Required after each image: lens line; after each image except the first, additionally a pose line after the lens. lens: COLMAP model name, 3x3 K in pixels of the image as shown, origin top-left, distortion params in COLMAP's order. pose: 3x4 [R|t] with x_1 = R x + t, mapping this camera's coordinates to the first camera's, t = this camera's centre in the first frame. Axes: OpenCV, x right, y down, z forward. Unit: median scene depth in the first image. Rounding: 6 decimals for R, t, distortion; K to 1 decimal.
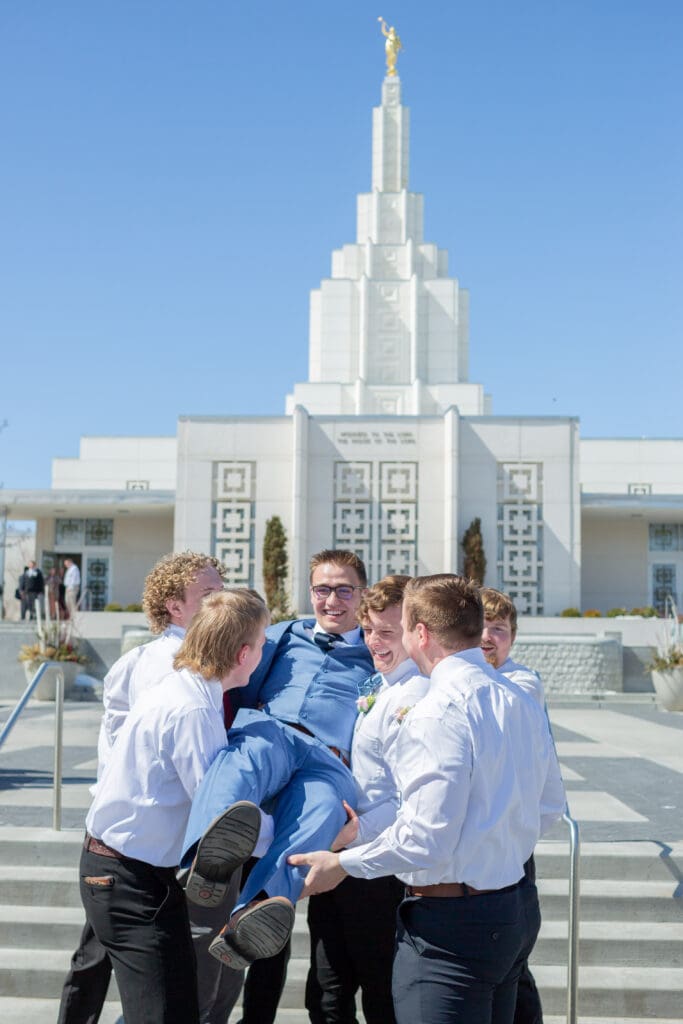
lens RADIAL K [[1323.2, 0, 309.5], [0, 1323.2, 550.9], [0, 0, 1]] dist [-0.070246, -0.001114]
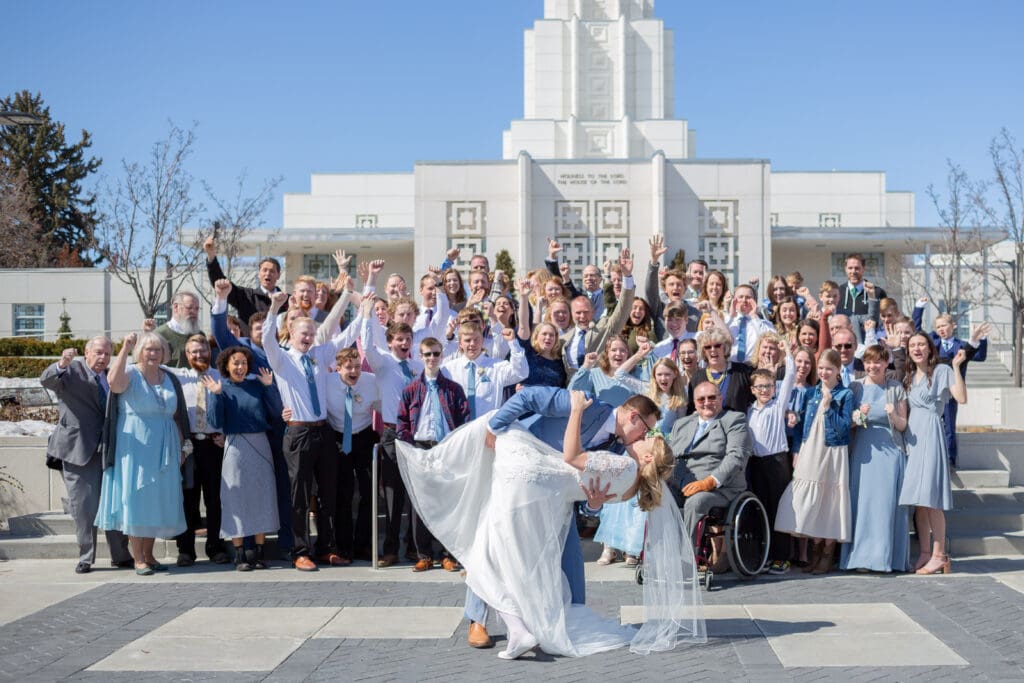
lens RADIAL K [[1281.0, 0, 616.5], [0, 1281.0, 413.6], [0, 0, 1]] dist [-0.057067, 0.003484]
pose [[0.997192, -0.020600, 0.072004, -0.011473], [0.012738, 0.994071, 0.107986, -0.004191], [-0.073802, -0.106766, 0.991541, -0.106195]]
